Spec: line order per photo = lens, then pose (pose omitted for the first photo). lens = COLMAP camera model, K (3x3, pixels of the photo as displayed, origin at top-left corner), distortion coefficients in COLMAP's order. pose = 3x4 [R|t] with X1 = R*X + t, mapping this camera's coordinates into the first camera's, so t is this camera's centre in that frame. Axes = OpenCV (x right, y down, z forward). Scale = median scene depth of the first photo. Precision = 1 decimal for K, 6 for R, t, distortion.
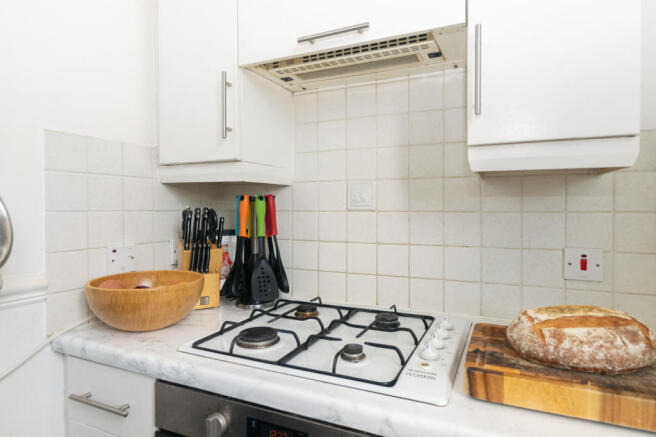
lens RADIAL K [[381.0, 0, 332.8], [0, 381.0, 214.8], [0, 0, 1]] dist [0.000303, 0.000425]
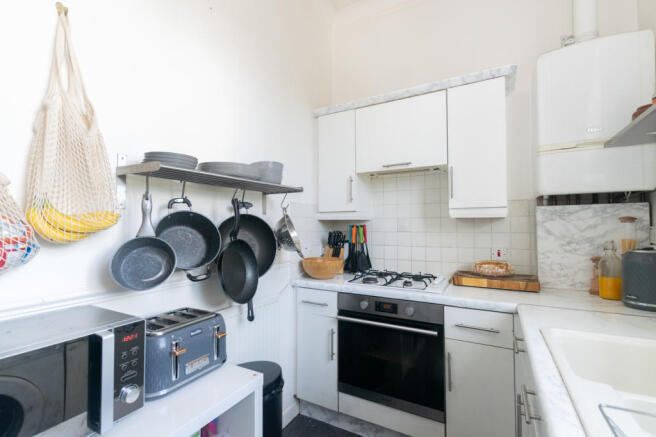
lens RADIAL K [[291.1, 0, 339.6], [0, 291.1, 219.1], [0, 0, 1]] dist [0.002181, 0.000365]
pose [[0.998055, -0.002583, -0.062287, -0.234912], [-0.000282, 0.998944, -0.045953, -0.008198], [0.062340, 0.045881, 0.997000, -0.877971]]
